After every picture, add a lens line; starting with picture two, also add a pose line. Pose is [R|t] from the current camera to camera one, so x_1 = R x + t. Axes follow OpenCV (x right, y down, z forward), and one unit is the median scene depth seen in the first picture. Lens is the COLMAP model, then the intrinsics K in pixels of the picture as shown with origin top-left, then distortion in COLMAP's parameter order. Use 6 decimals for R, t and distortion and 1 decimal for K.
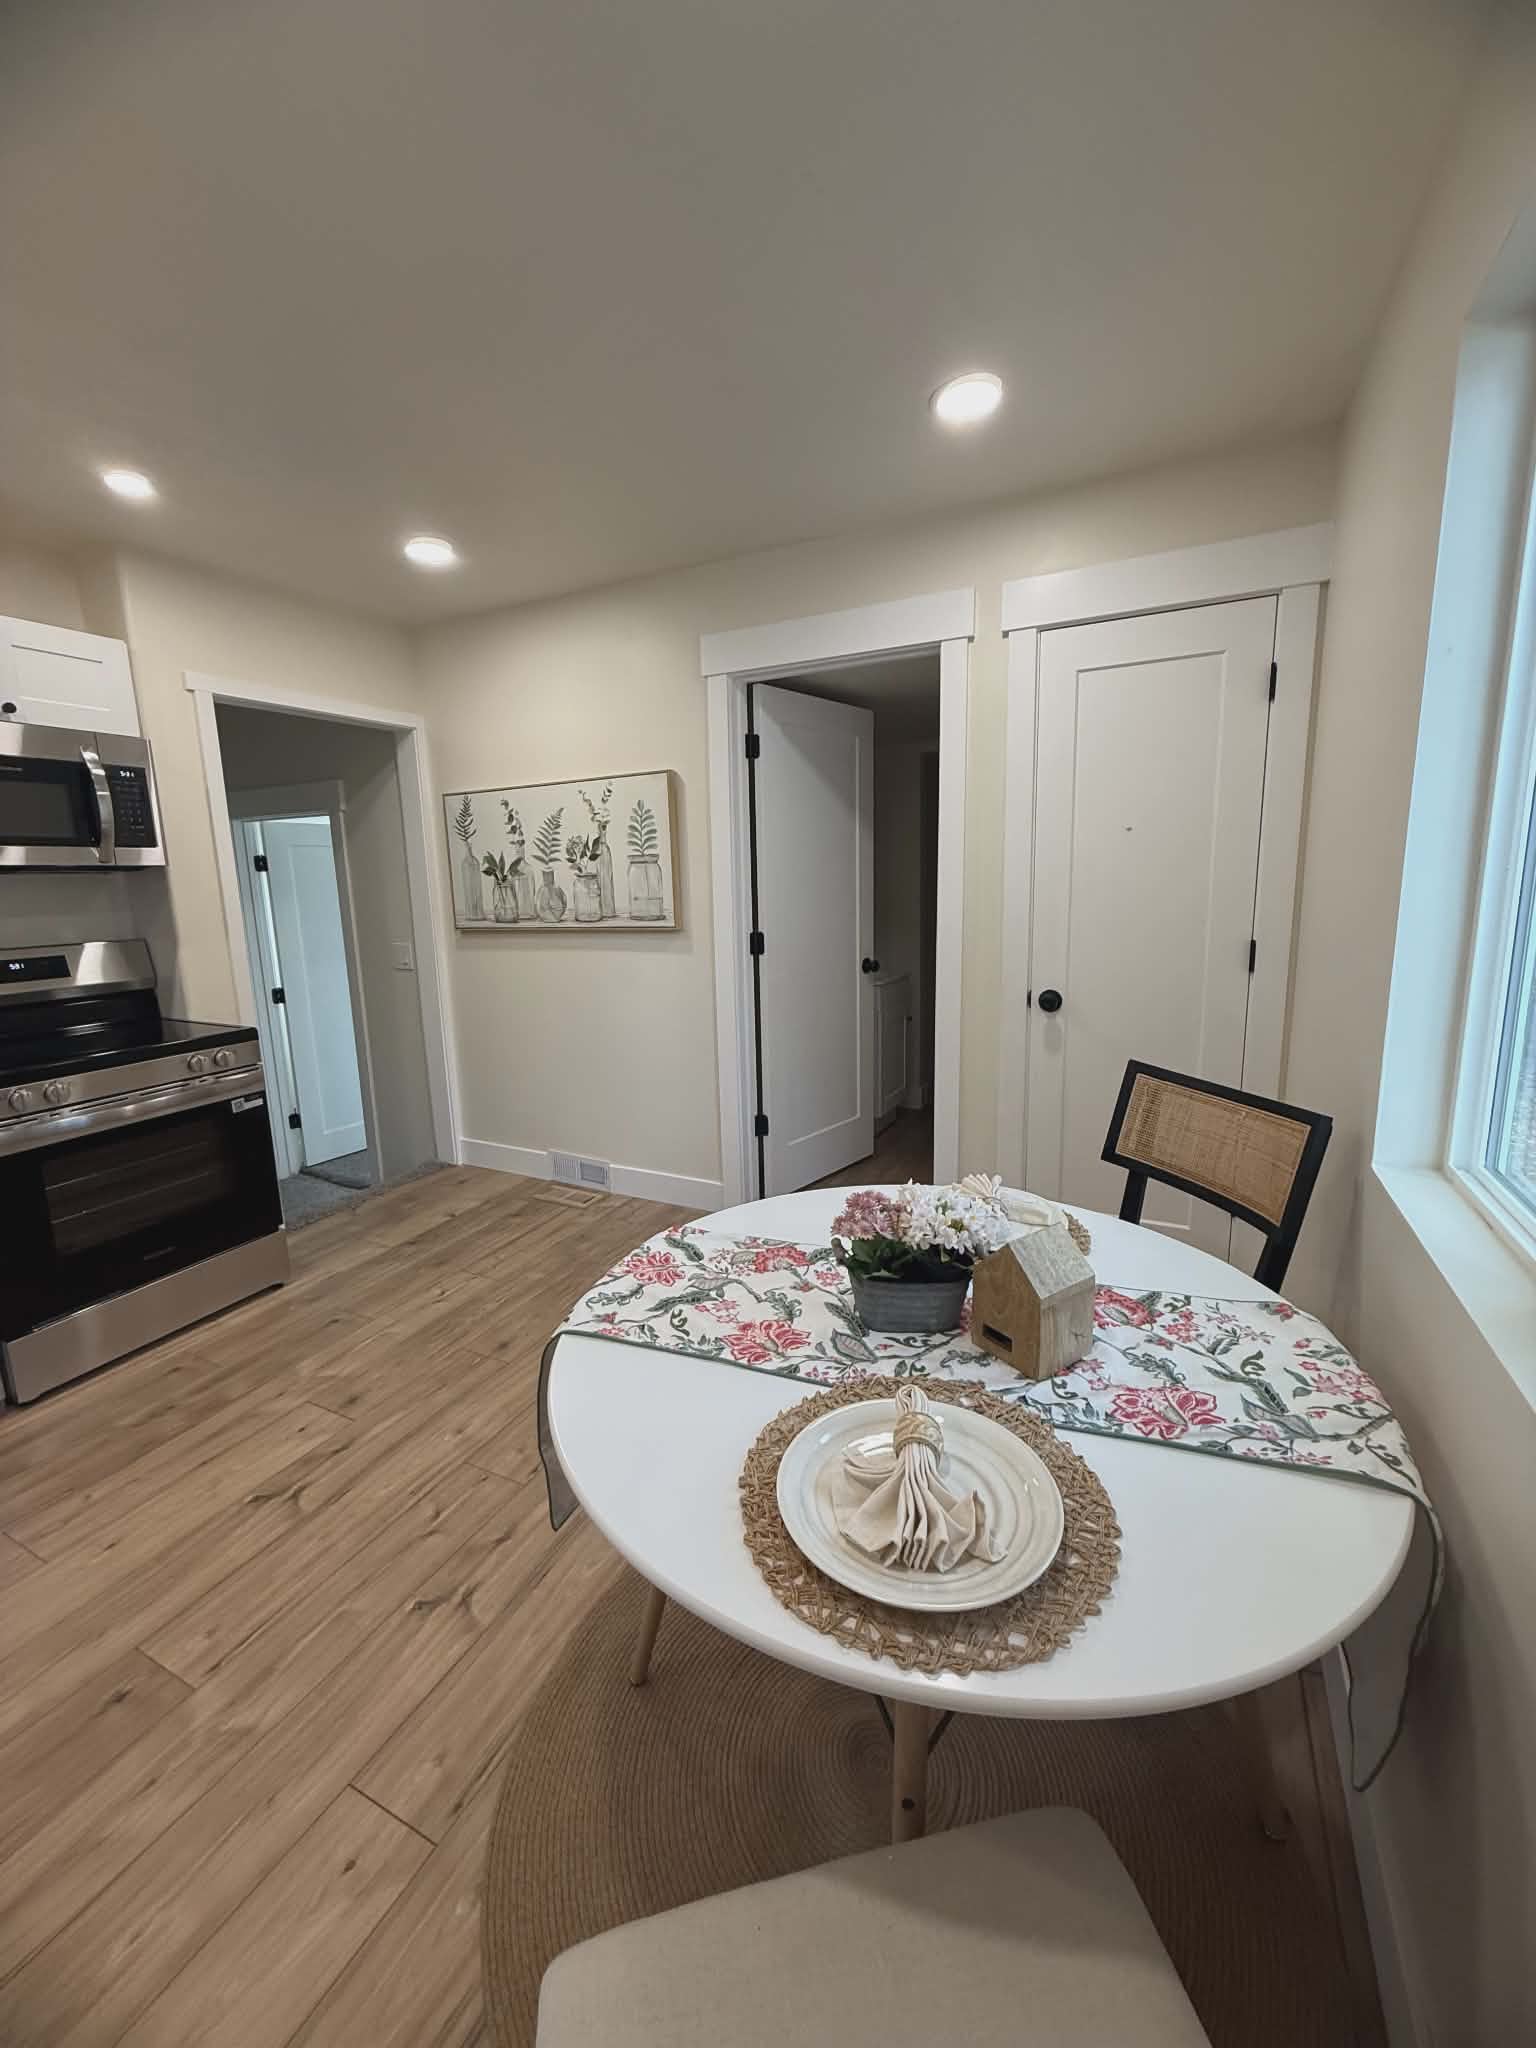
lens RADIAL K [[816.3, 0, 764.0], [0, 816.3, 1021.2], [0, 0, 1]] dist [0.000089, -0.000830]
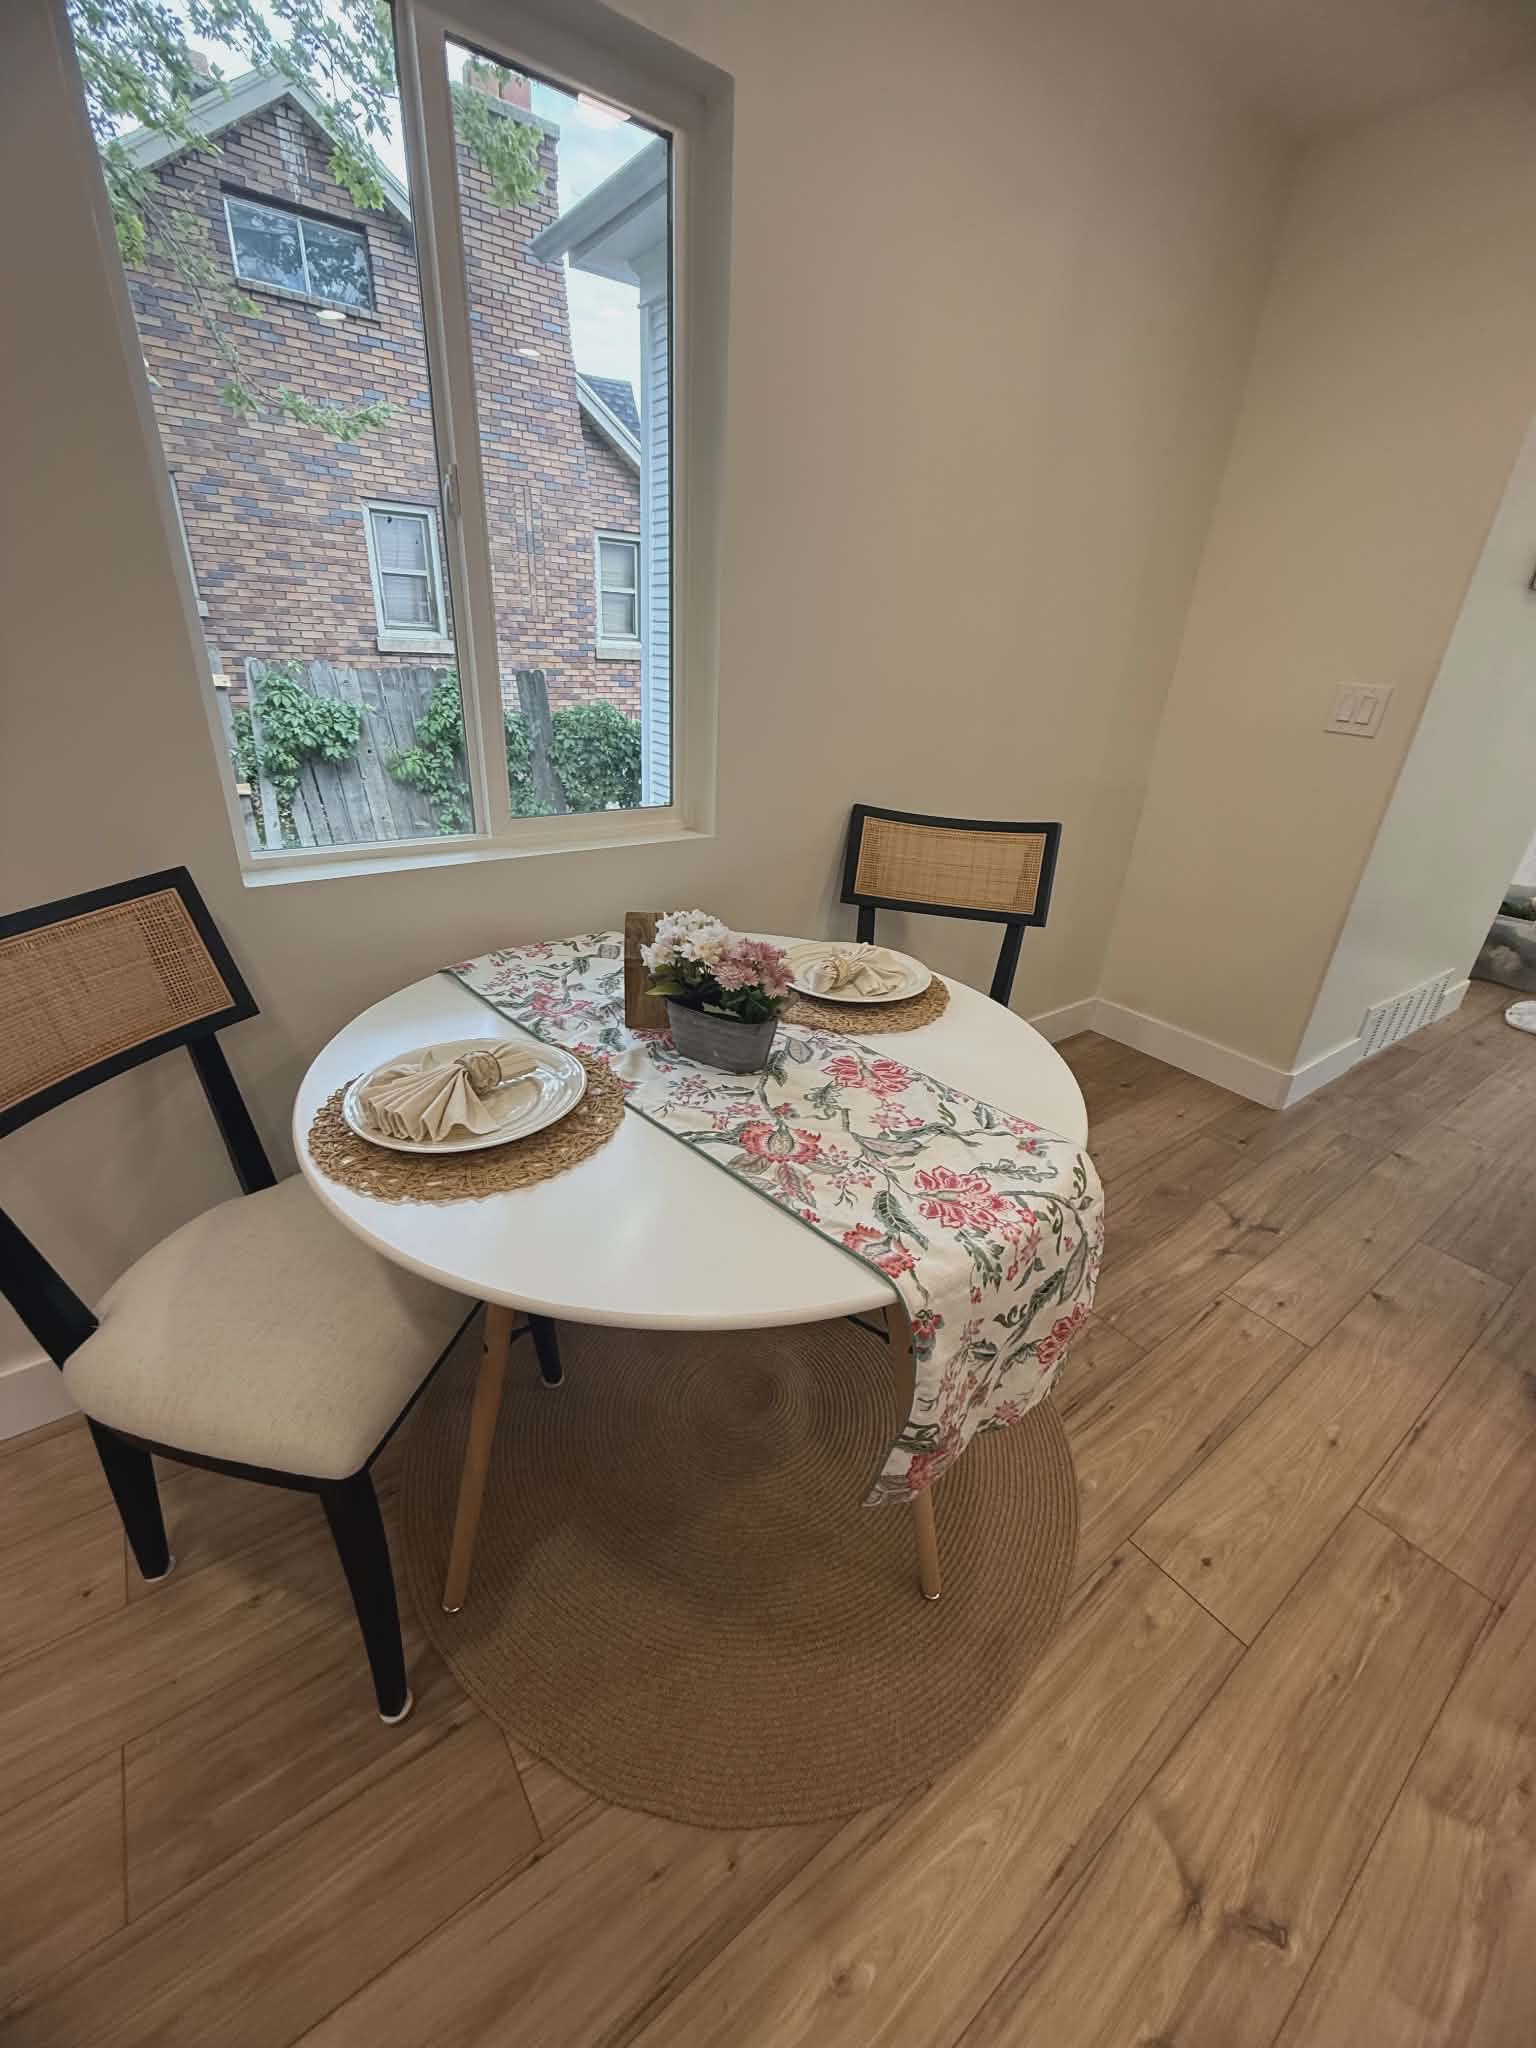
lens RADIAL K [[816.3, 0, 763.4], [0, 816.3, 1015.0], [0, 0, 1]] dist [0.000089, -0.000830]
pose [[-0.886989, -0.208574, 0.412004, -0.259422], [0.054425, 0.838754, 0.541784, -0.205588], [-0.458572, 0.502980, -0.732614, 1.617940]]
